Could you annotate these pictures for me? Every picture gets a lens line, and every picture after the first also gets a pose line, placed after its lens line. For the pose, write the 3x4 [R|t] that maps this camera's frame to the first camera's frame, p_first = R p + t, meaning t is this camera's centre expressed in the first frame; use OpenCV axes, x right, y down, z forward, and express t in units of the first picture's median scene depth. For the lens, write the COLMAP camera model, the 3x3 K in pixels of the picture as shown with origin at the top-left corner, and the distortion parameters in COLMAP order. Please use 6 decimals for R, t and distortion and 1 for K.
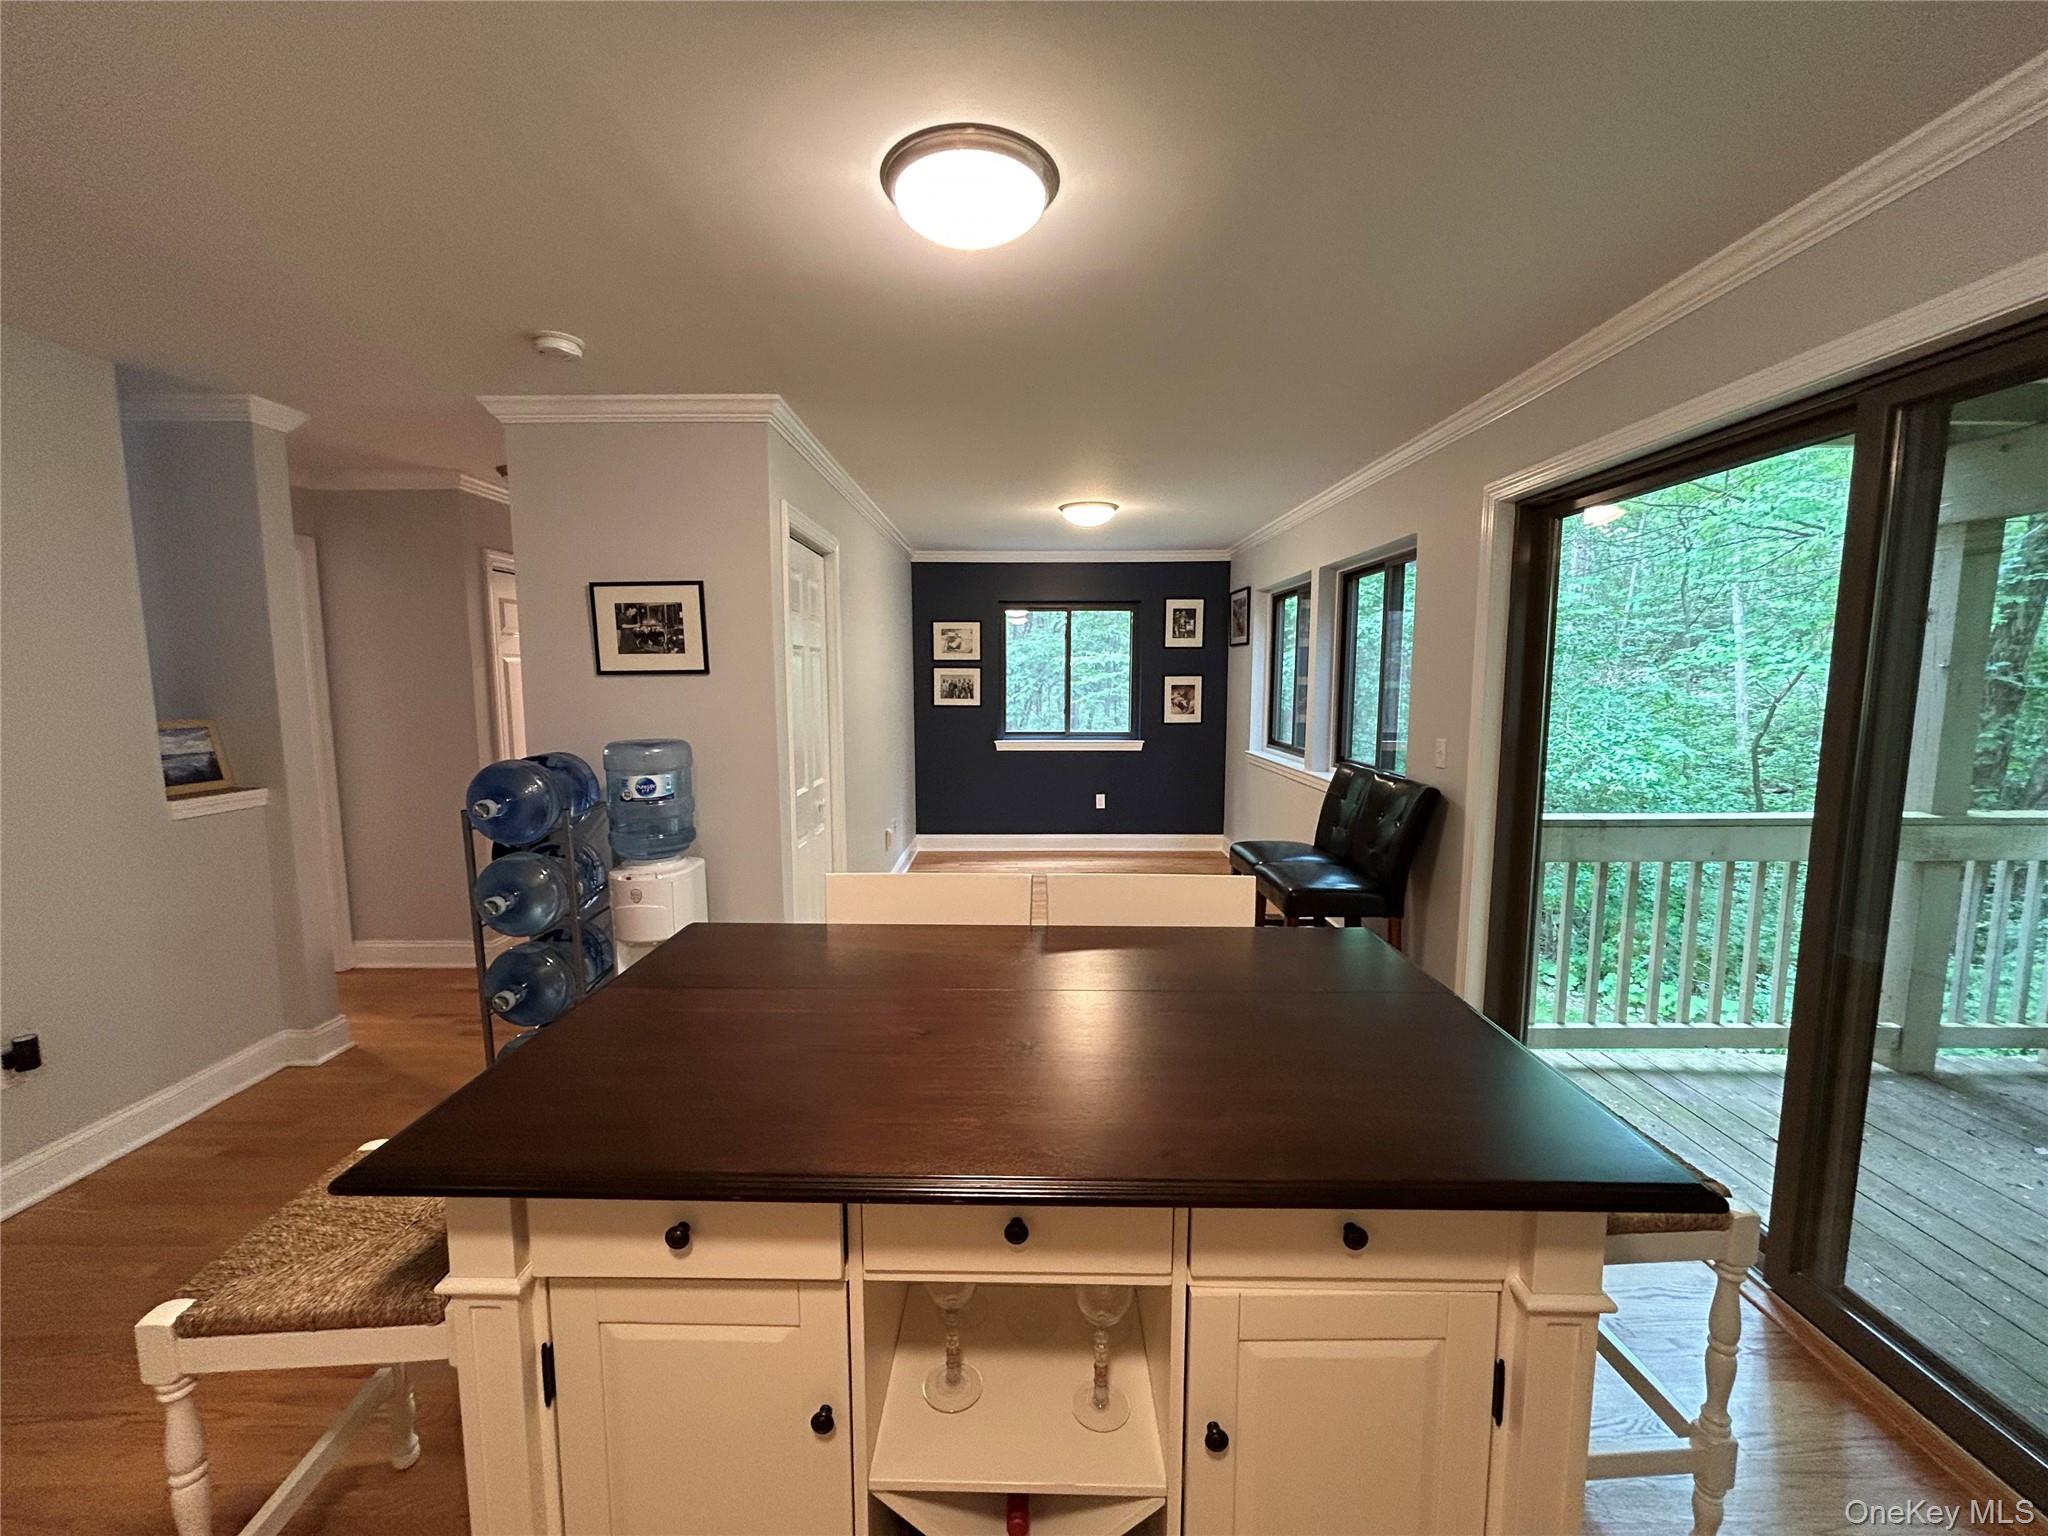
lens RADIAL K [[827.6, 0, 1021.3], [0, 827.6, 765.7], [0, 0, 1]] dist [-0.002501, -0.000250]
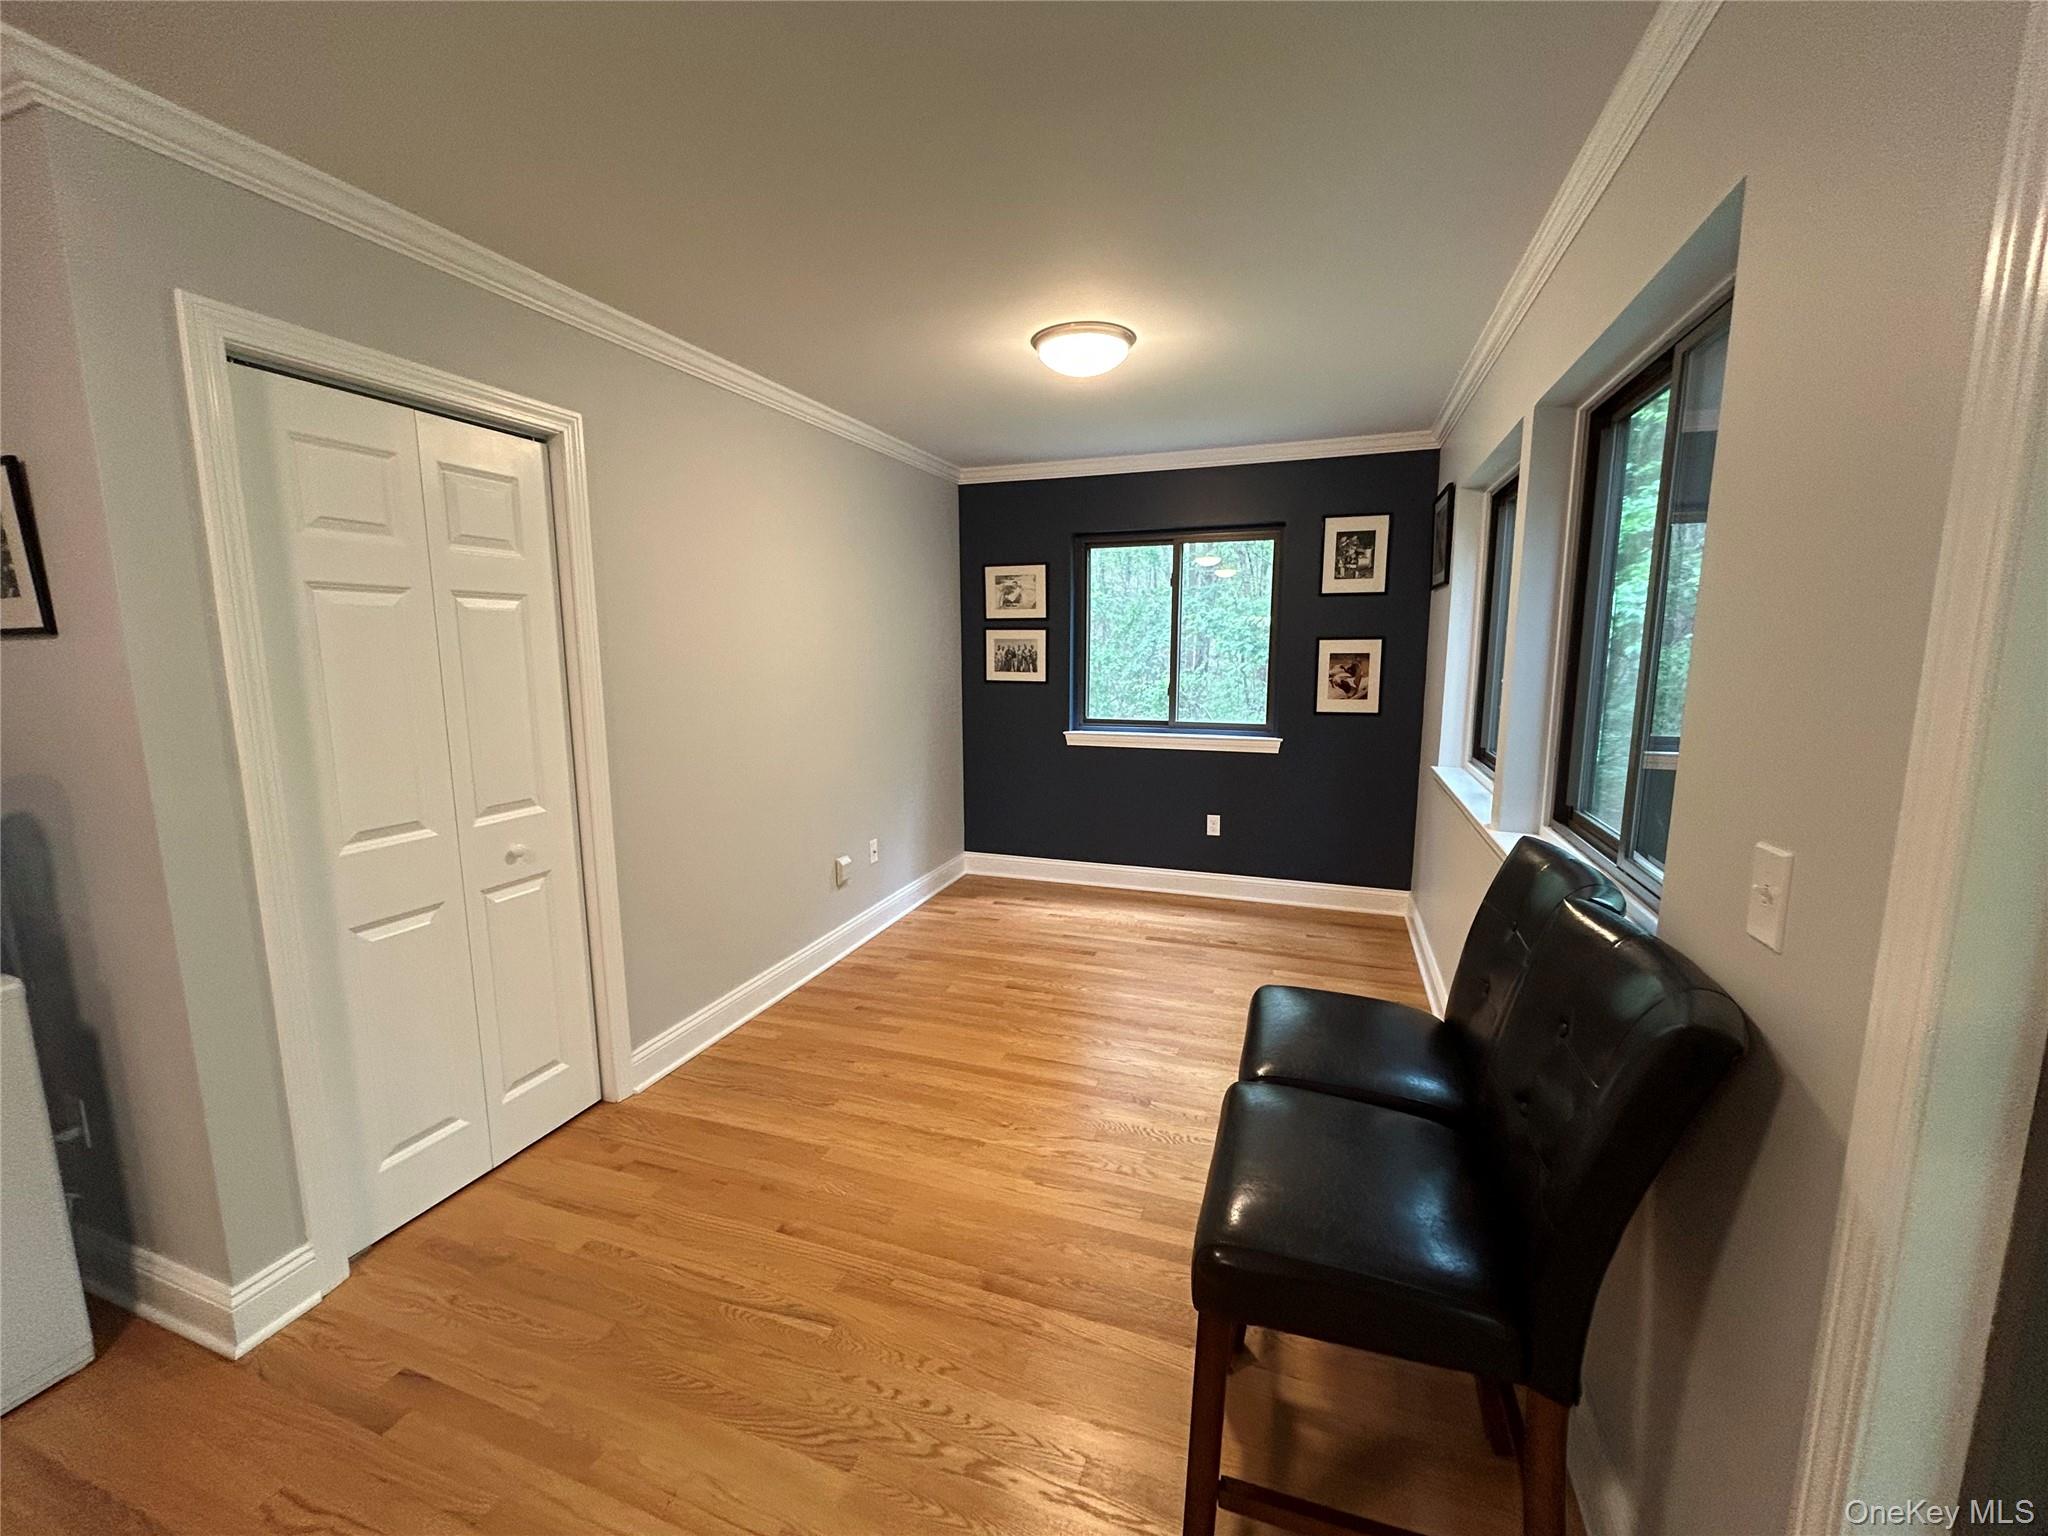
lens RADIAL K [[827.6, 0, 1021.3], [0, 827.6, 765.7], [0, 0, 1]] dist [-0.002501, -0.000250]
pose [[0.940412, 0.046651, -0.336820, 0.176622], [-0.031032, 0.998185, 0.051609, -0.036371], [0.338617, -0.038082, 0.940153, 0.313711]]
